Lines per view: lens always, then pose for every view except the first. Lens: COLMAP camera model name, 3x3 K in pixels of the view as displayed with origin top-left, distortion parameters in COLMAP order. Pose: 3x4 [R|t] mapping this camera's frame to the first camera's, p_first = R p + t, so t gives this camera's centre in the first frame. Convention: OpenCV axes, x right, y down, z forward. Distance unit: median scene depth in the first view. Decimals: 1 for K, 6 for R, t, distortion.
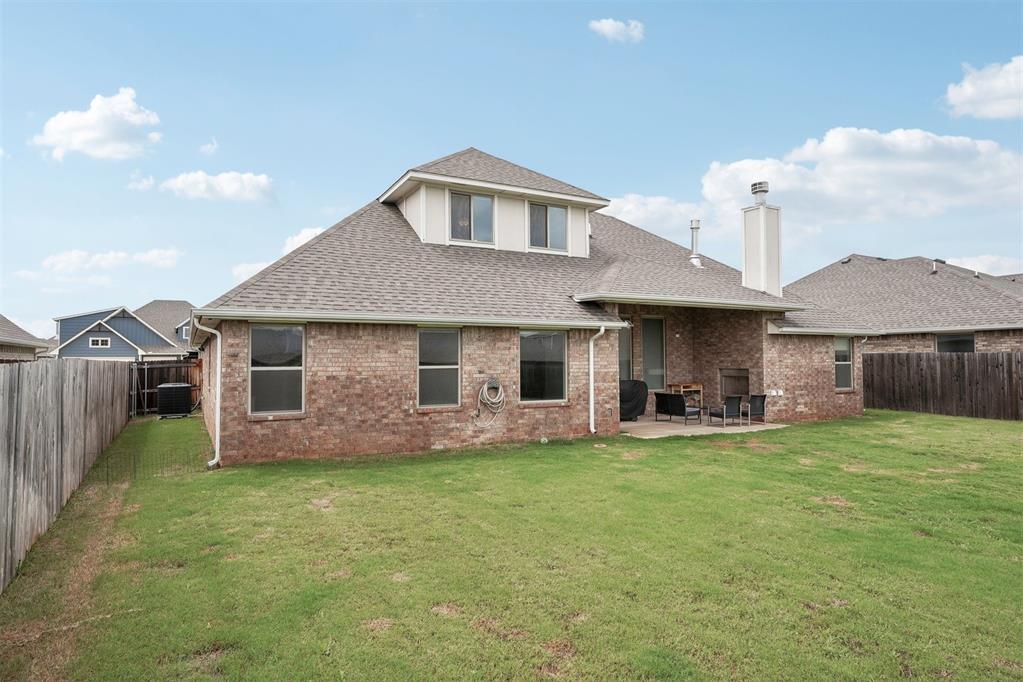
lens RADIAL K [[598.8, 0, 511.5], [0, 598.8, 341.0], [0, 0, 1]] dist [0.001399, 0.000037]
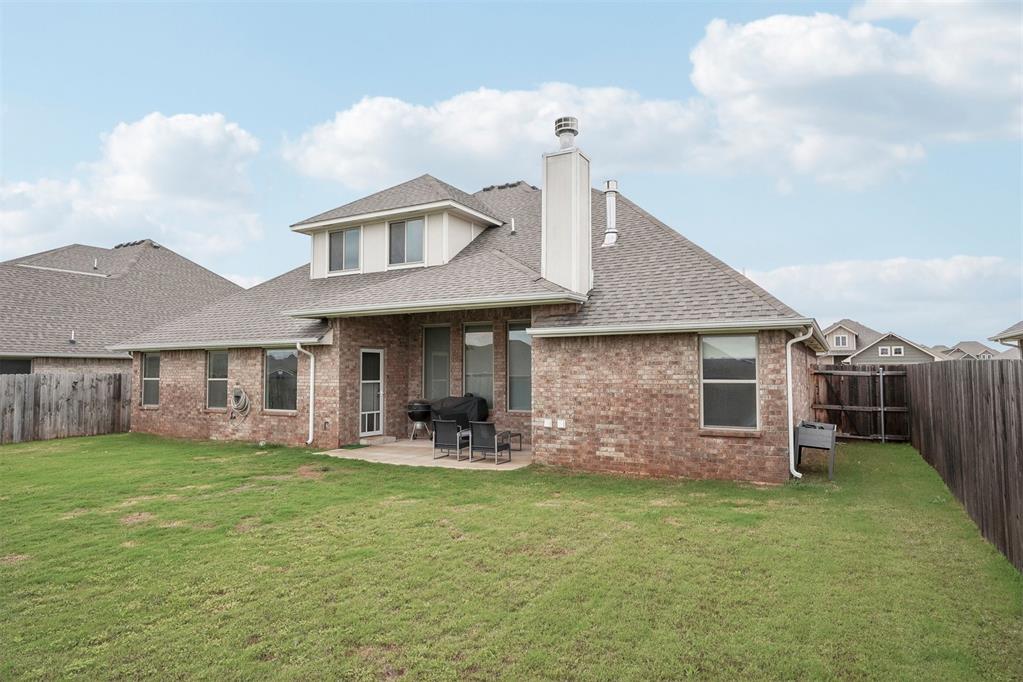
lens RADIAL K [[610.9, 0, 511.3], [0, 610.9, 344.9], [0, 0, 1]] dist [0.001058, -0.000299]
pose [[0.538161, -0.034281, -0.842145, 1.043751], [0.028762, 0.999338, -0.022299, 0.011558], [0.842351, -0.012222, 0.538791, 0.606758]]
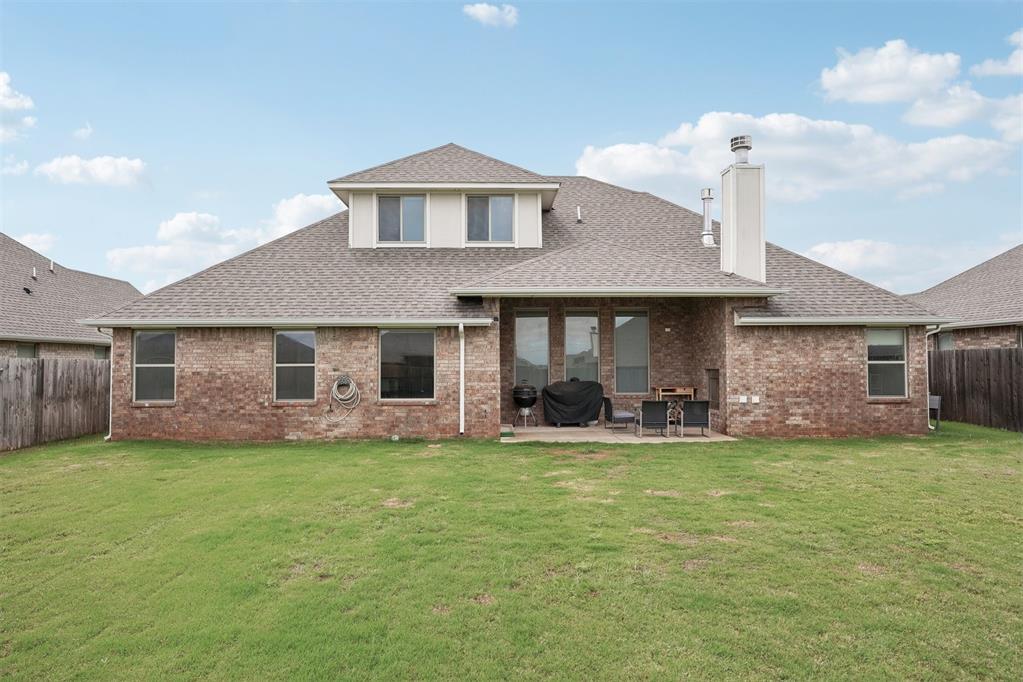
lens RADIAL K [[681.3, 0, 511.5], [0, 681.3, 341.0], [0, 0, 1]] dist [-0.000211, 0.000419]
pose [[0.891778, -0.013070, -0.452285, 0.593642], [0.014901, 0.999889, 0.000486, 0.003649], [0.452228, -0.007173, 0.891873, 0.049153]]
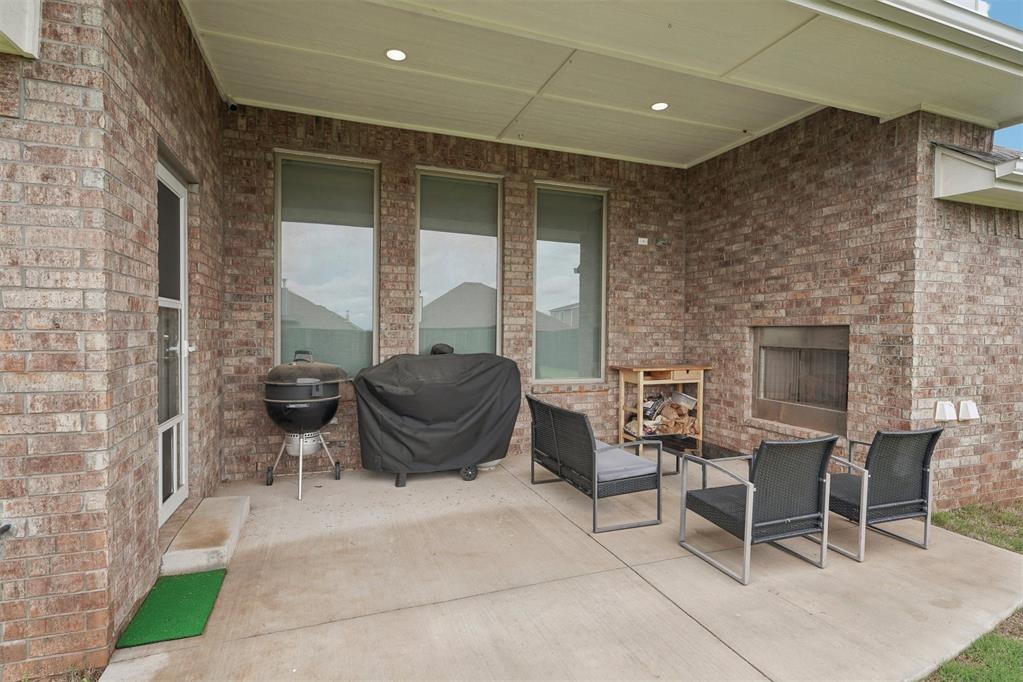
lens RADIAL K [[503.7, 0, 511.5], [0, 503.7, 341.0], [0, 0, 1]] dist [0.000523, 0.000029]
pose [[0.989171, 0.017810, -0.145684, 0.278387], [-0.009836, 0.998423, 0.055270, 0.044179], [0.146439, -0.053238, 0.987786, 0.761680]]
